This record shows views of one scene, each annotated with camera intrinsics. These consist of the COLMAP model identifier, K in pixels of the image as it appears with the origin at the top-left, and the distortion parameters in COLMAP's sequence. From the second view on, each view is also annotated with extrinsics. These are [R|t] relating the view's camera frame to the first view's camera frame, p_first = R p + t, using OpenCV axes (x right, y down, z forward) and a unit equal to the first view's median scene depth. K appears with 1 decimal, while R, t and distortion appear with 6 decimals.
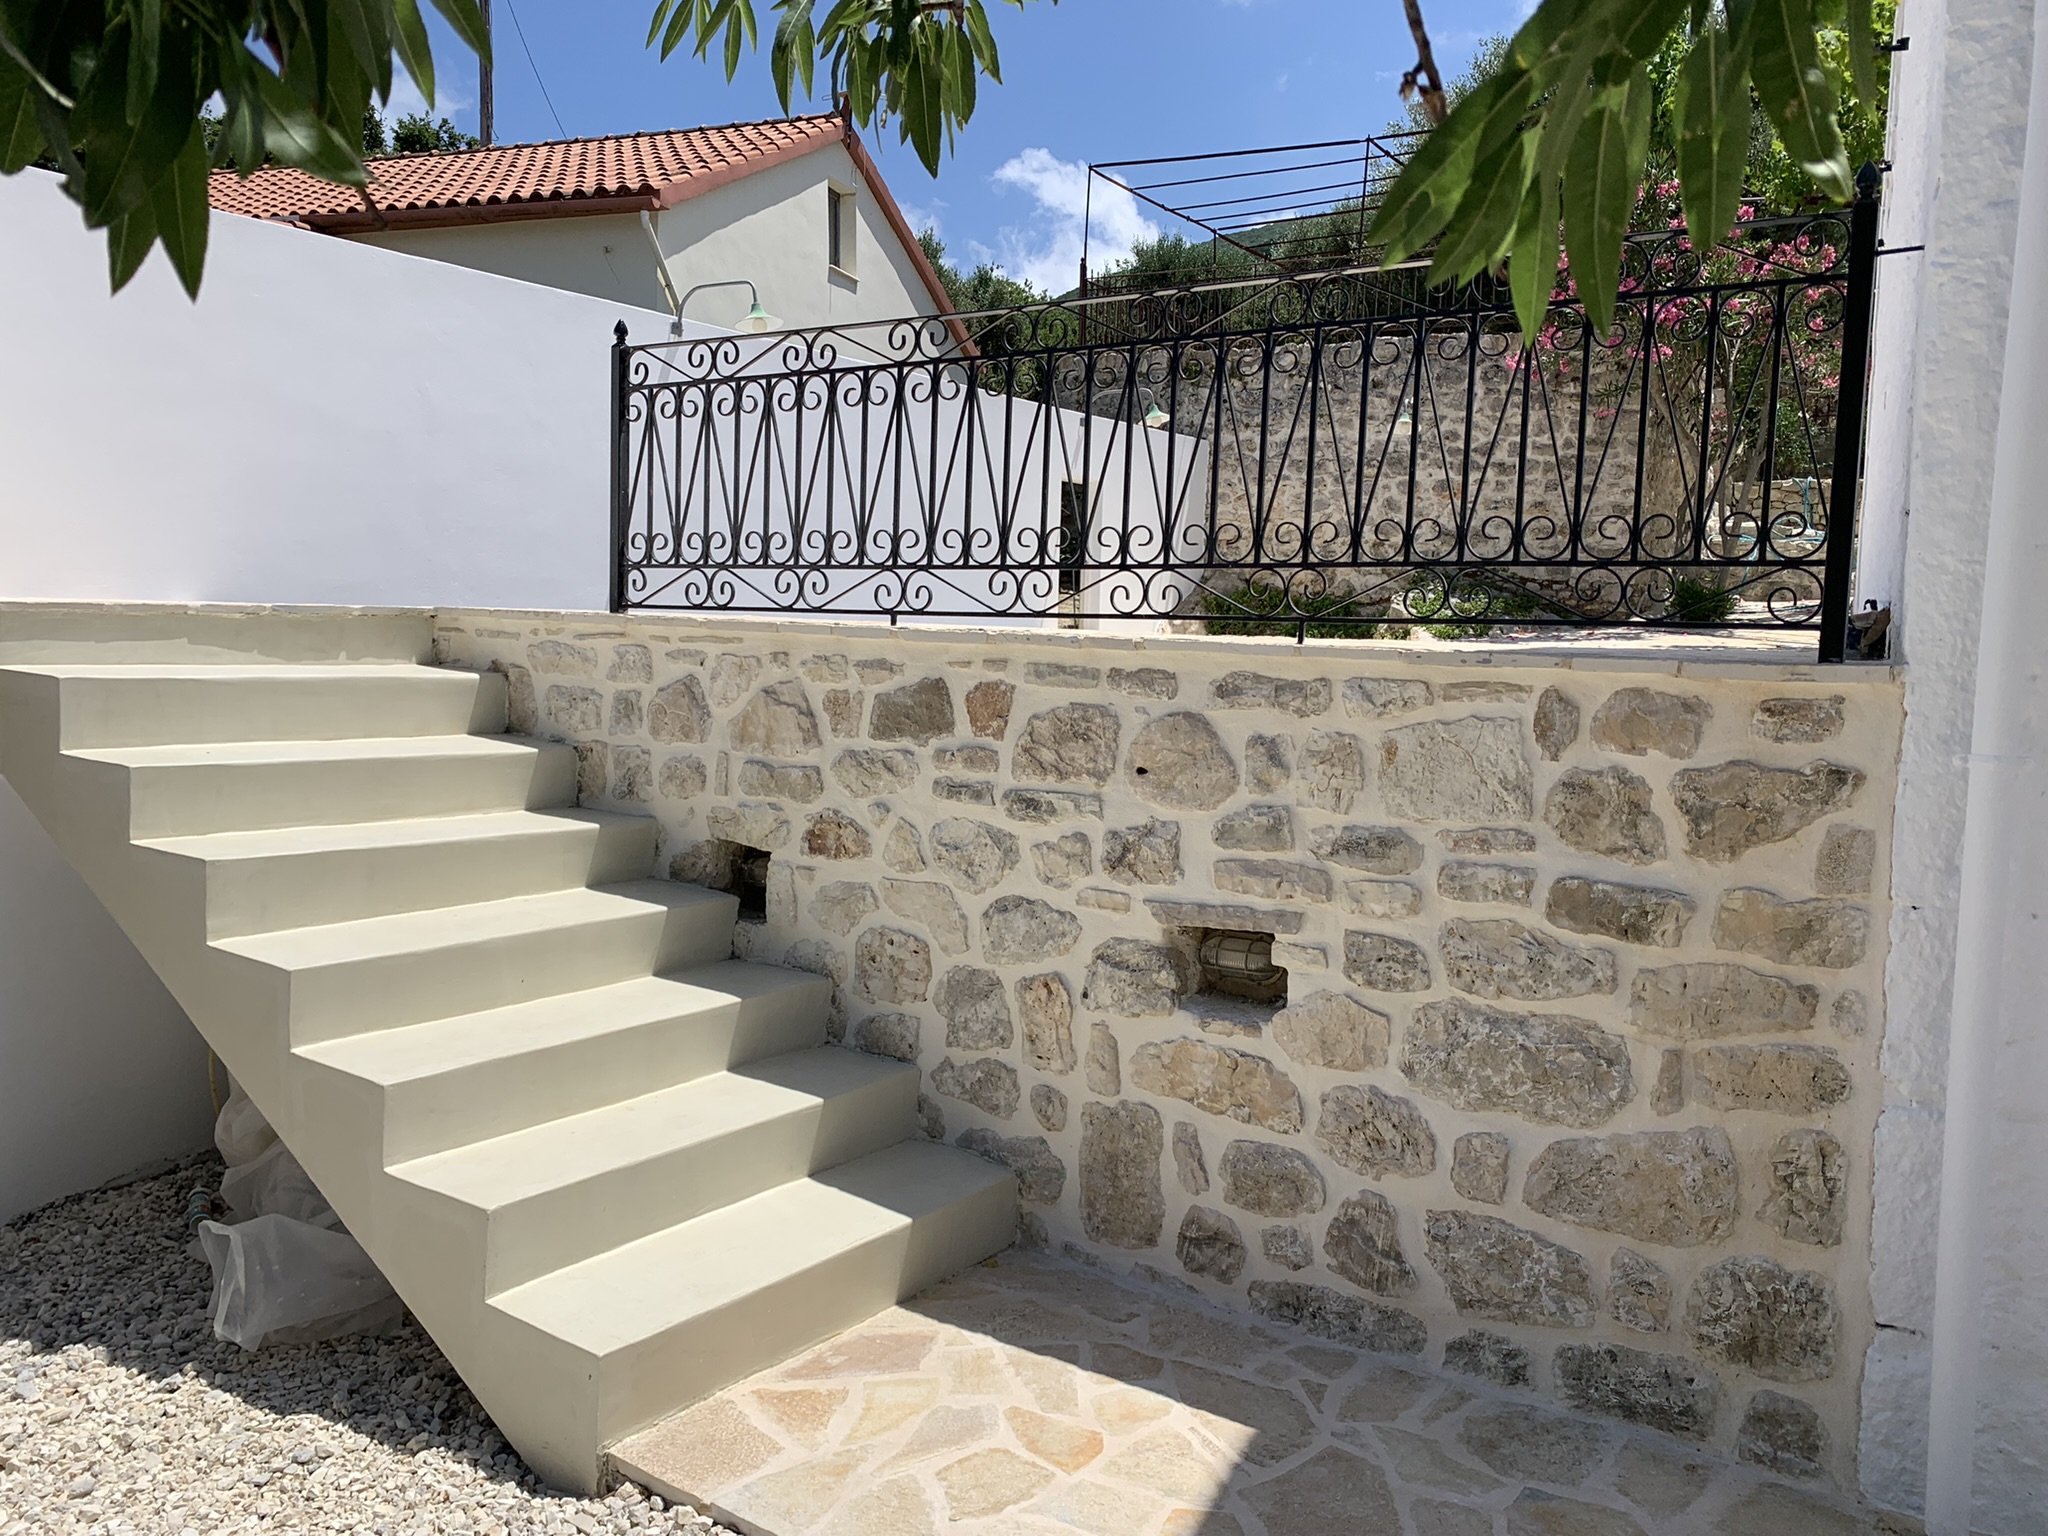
lens RADIAL K [[1563.4, 0, 987.1], [0, 1563.4, 758.0], [0, 0, 1]] dist [0.031788, -0.034843]
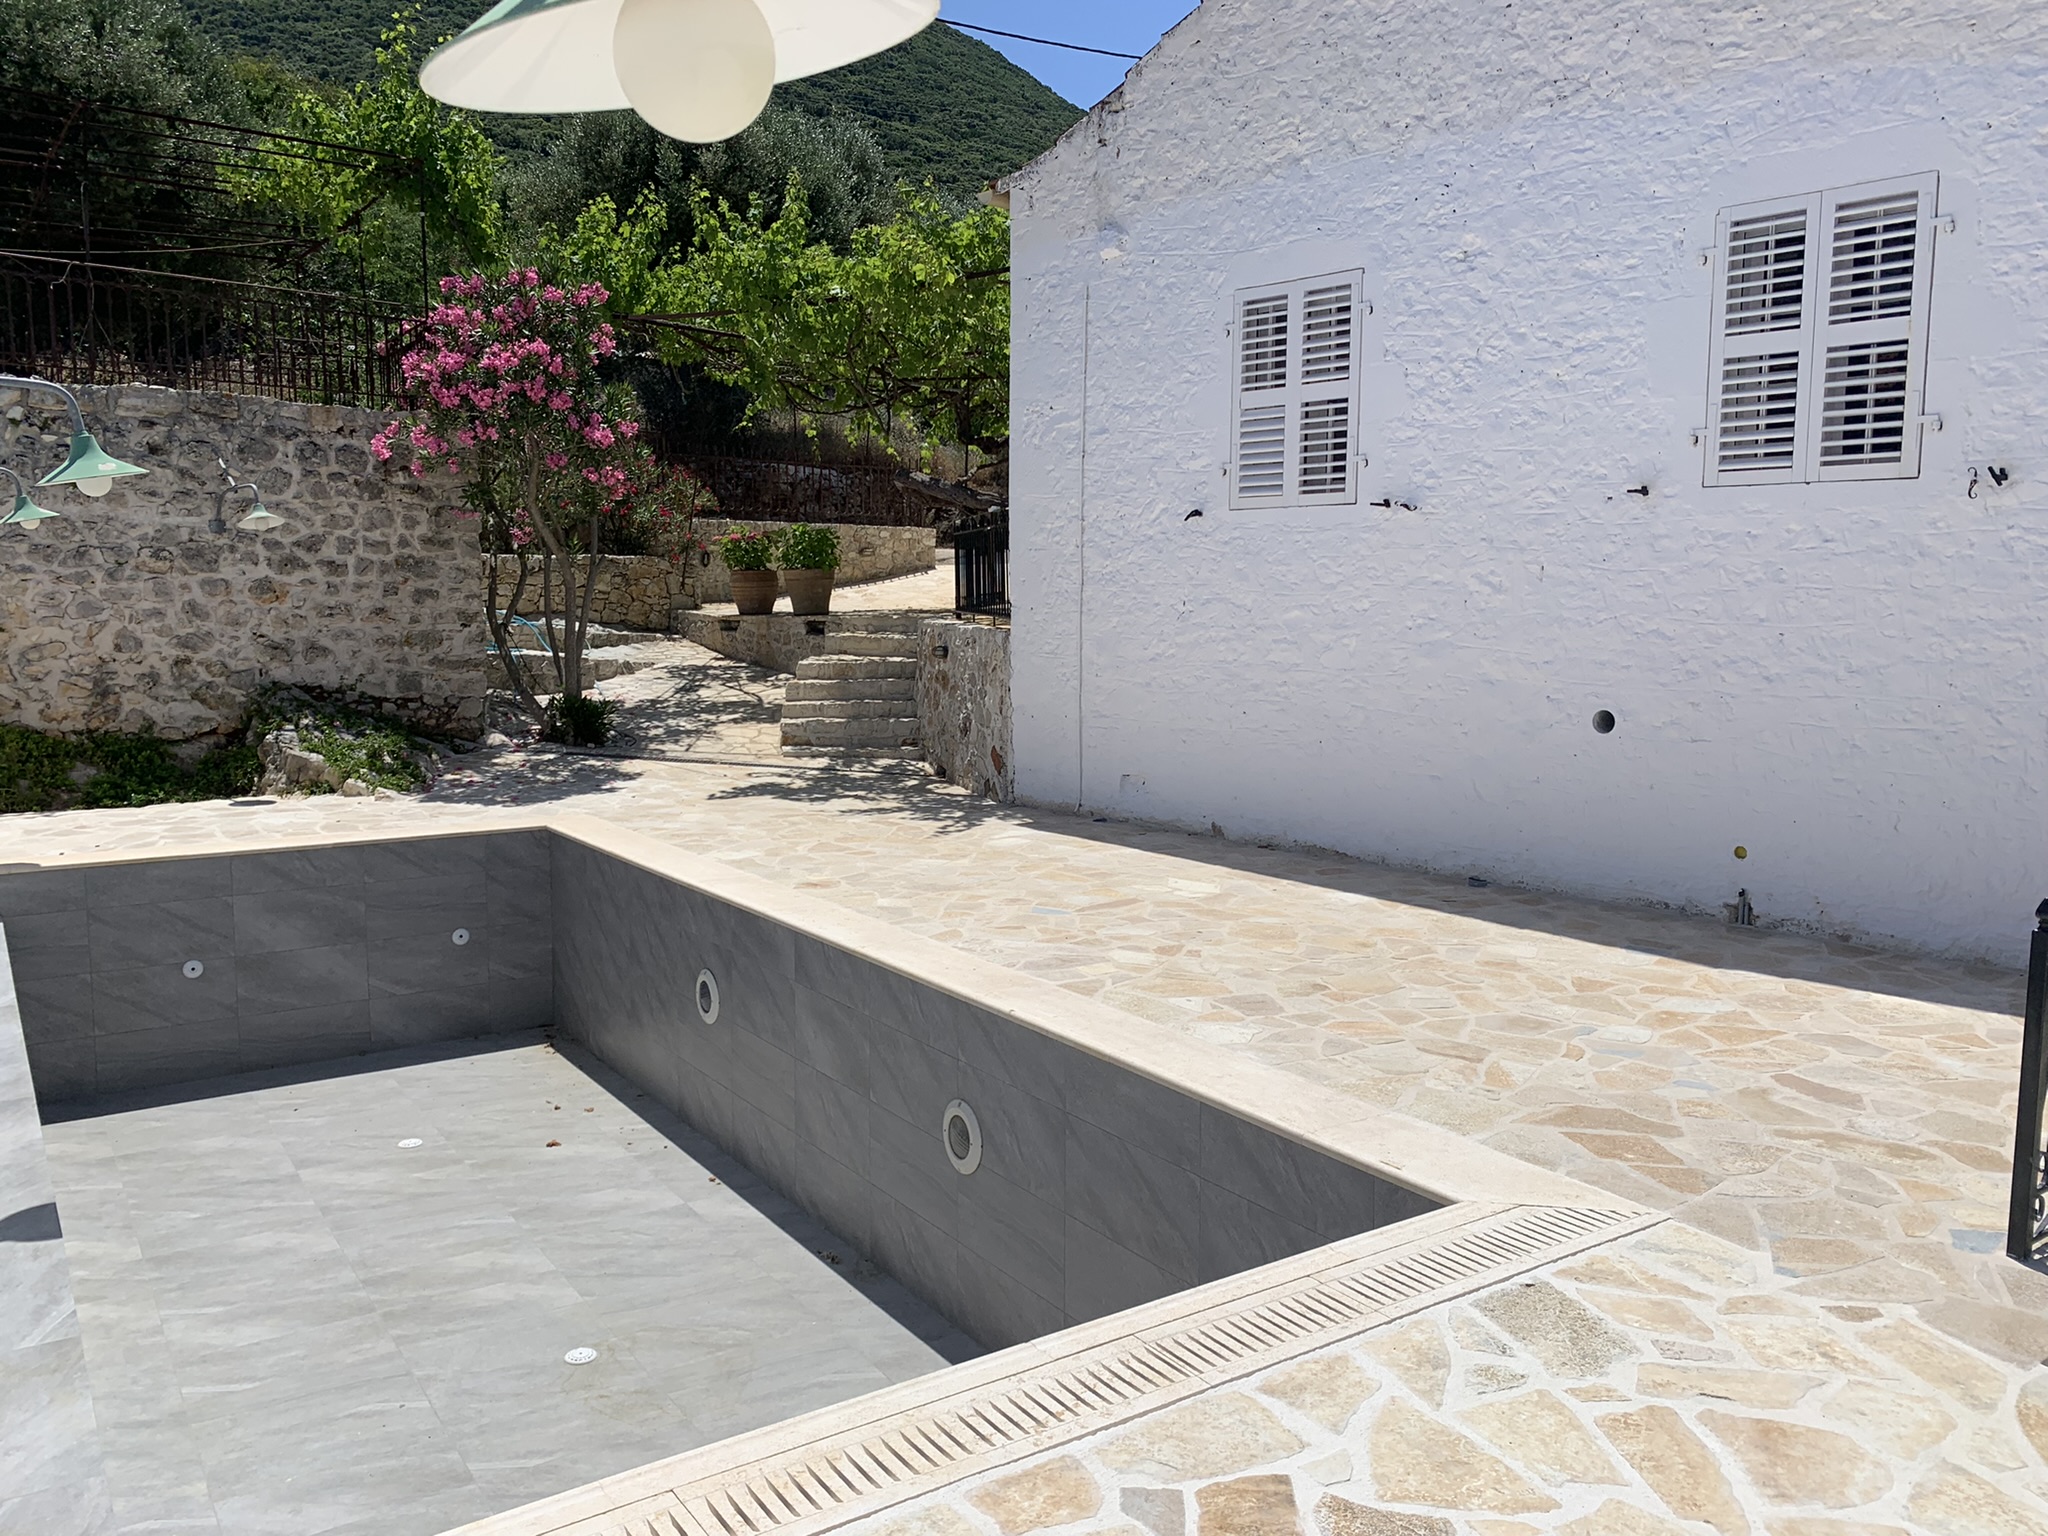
lens RADIAL K [[1563.4, 0, 1015.2], [0, 1563.4, 761.6], [0, 0, 1]] dist [0.031788, -0.034843]
pose [[0.327012, -0.130851, 0.935917, -1.366889], [0.078675, 0.990699, 0.111020, -0.571036], [-0.941739, 0.037329, 0.334266, 1.485189]]
